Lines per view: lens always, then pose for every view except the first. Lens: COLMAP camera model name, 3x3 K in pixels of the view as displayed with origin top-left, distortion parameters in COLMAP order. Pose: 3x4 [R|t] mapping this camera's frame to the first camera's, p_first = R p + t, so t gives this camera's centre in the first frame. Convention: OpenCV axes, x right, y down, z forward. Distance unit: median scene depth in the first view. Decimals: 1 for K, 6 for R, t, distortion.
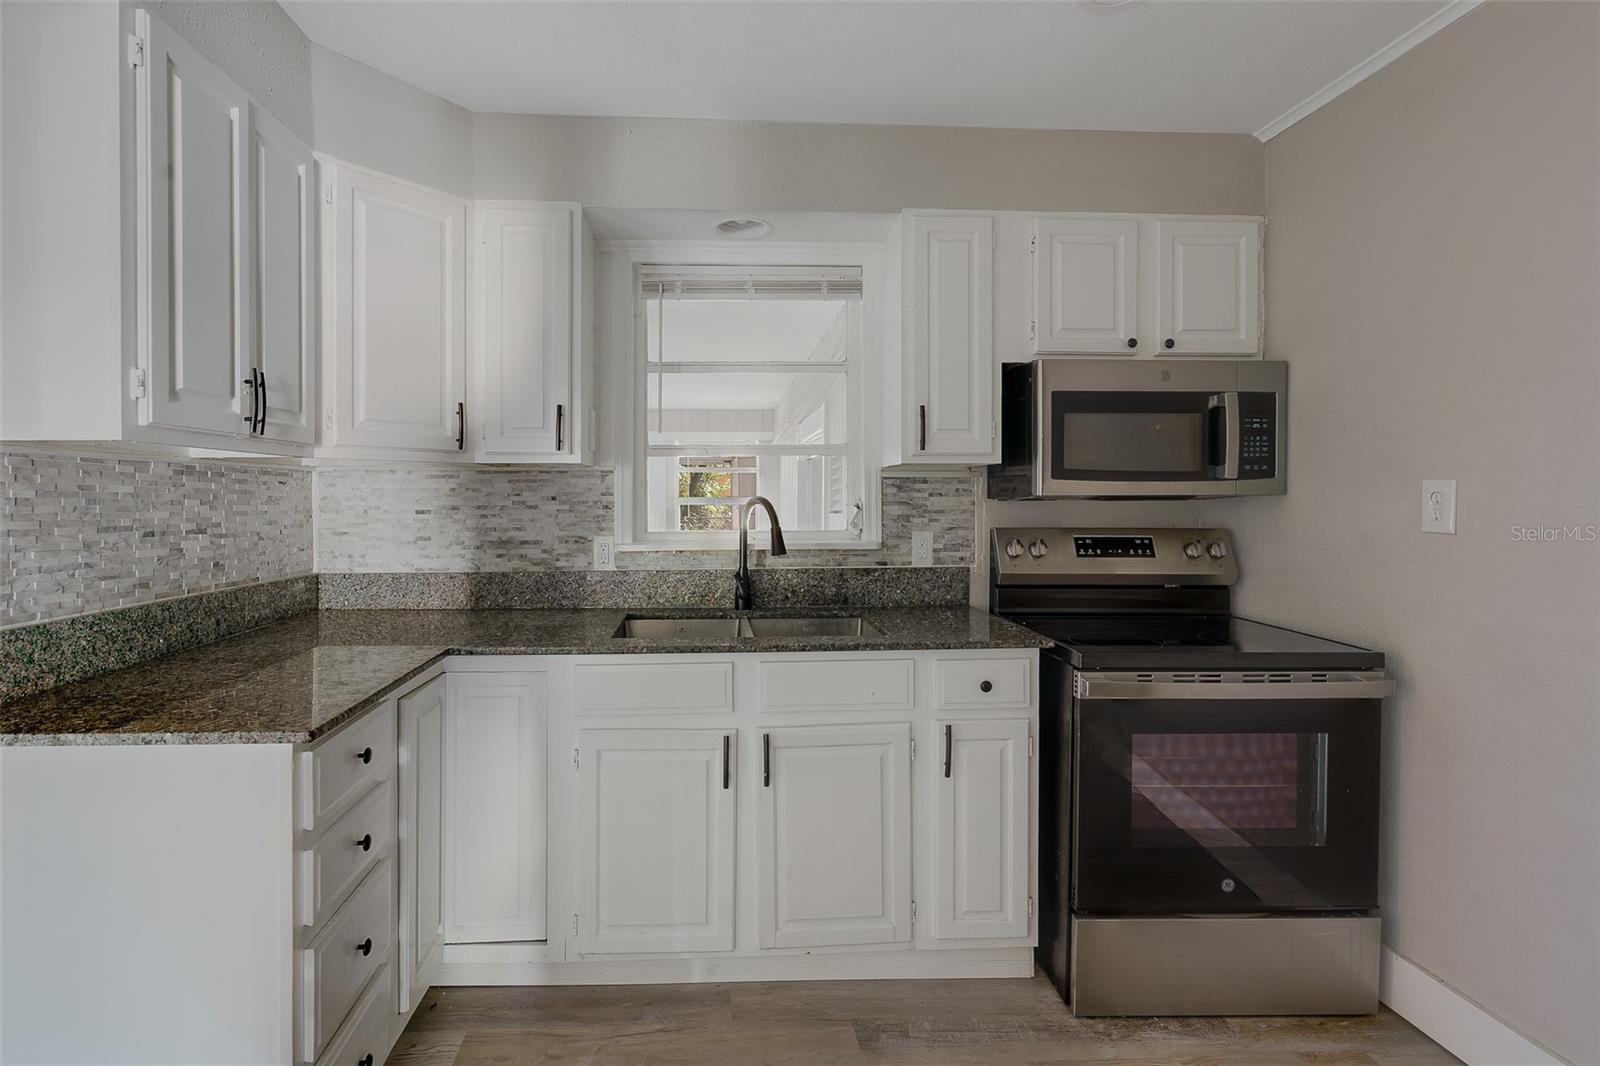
lens RADIAL K [[766.7, 0, 752.9], [0, 766.7, 504.1], [0, 0, 1]] dist [-0.002082, 0.000423]
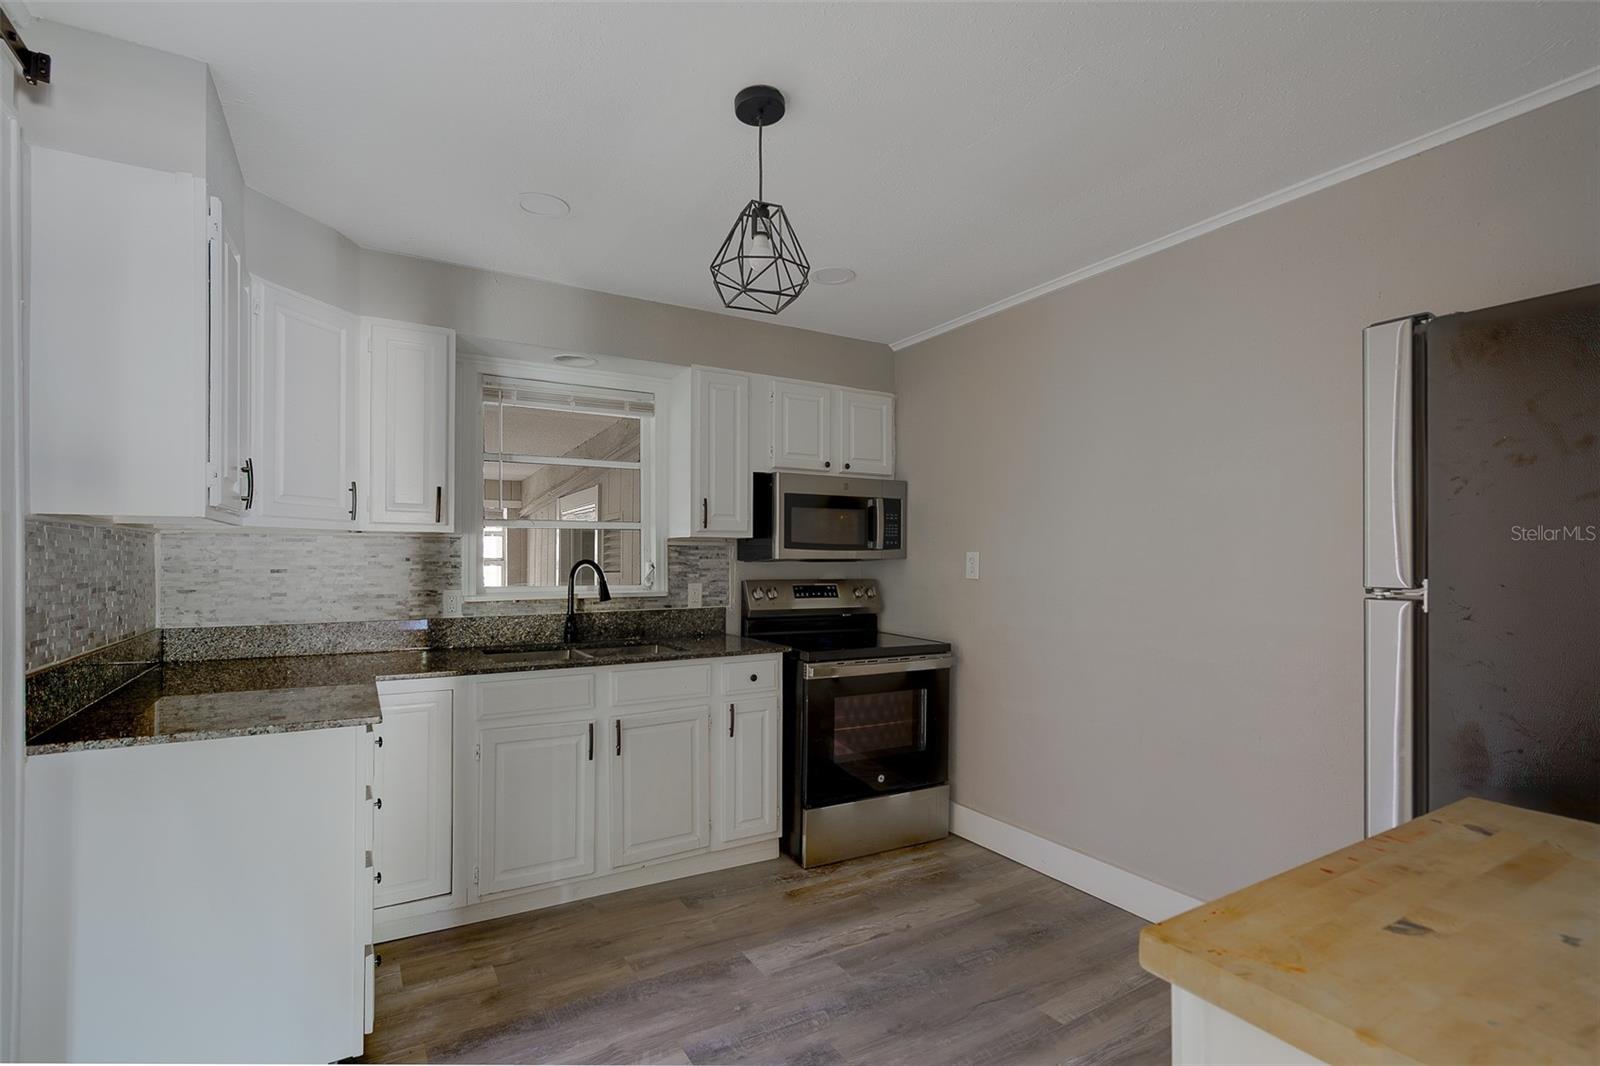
lens RADIAL K [[767.6, 0, 773.8], [0, 767.6, 562.8], [0, 0, 1]] dist [0.000041, 0.000459]
pose [[0.896912, 0.000708, 0.442209, -0.293303], [-0.000298, 0.999999, -0.000996, -0.001297], [-0.442210, 0.000762, 0.896911, -0.366286]]
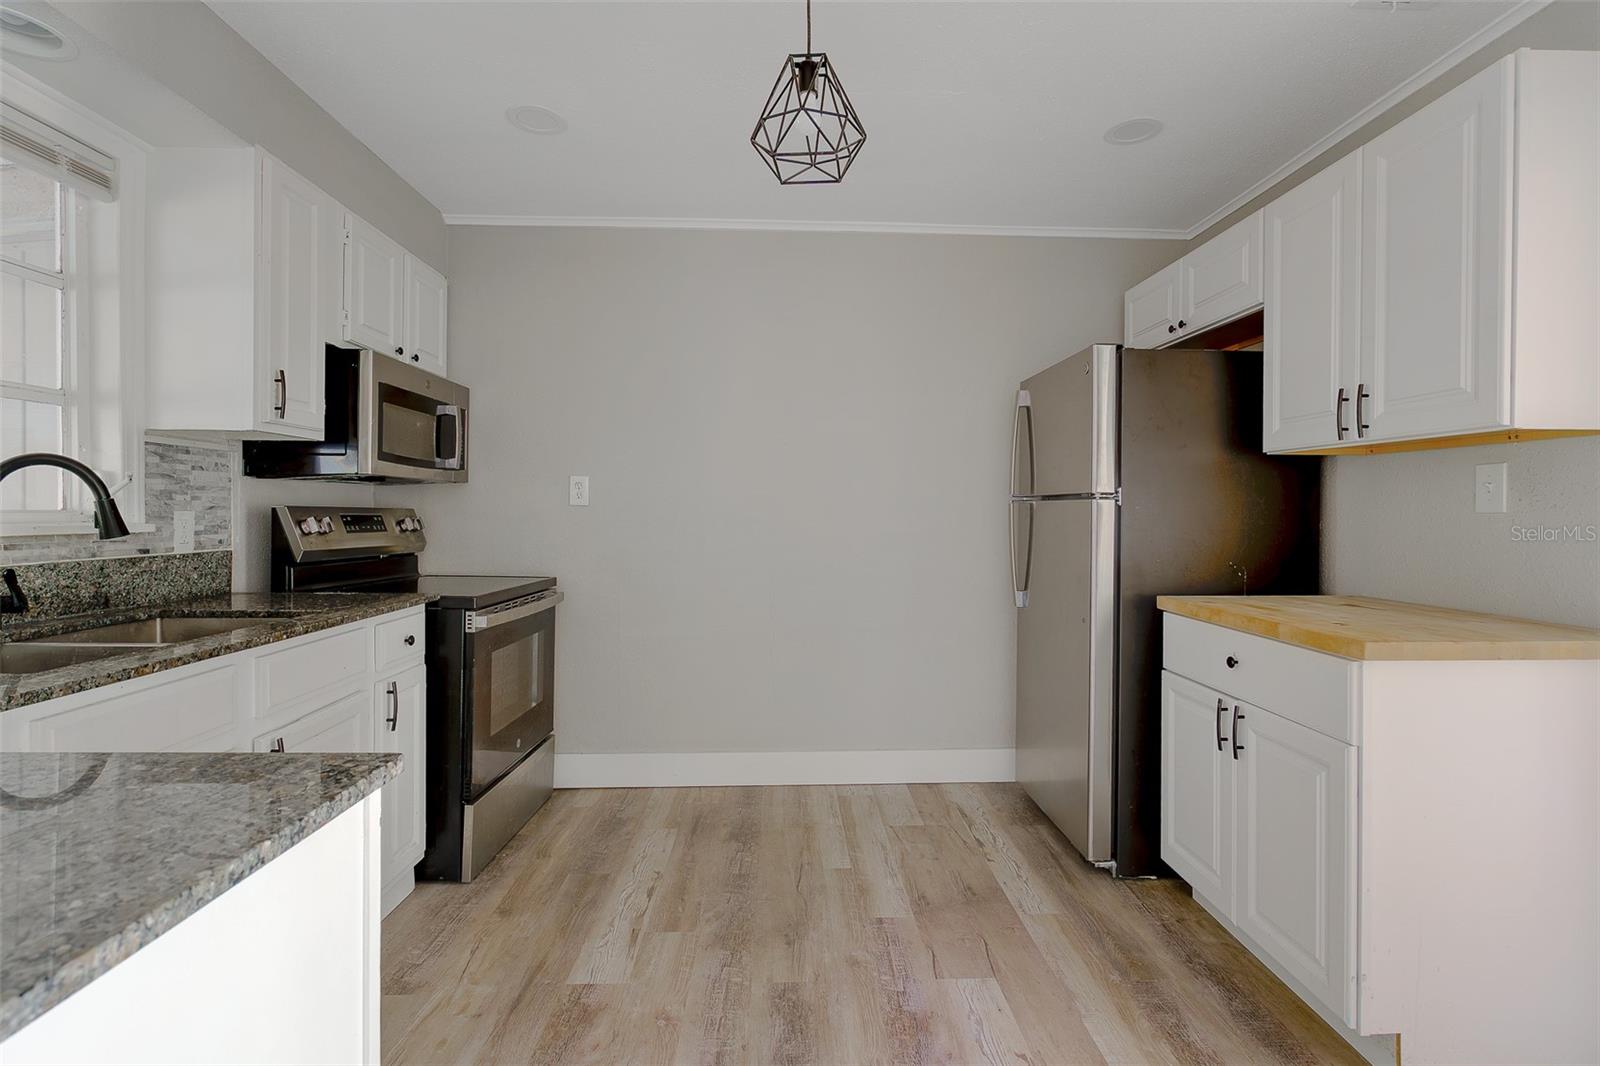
lens RADIAL K [[789.0, 0, 802.9], [0, 789.0, 523.3], [0, 0, 1]] dist [0.000013, 0.000385]
pose [[-0.008105, -0.008381, 0.999932, -0.677016], [0.003340, 0.999959, 0.008408, 0.046180], [-0.999962, 0.003408, -0.008077, 0.343592]]
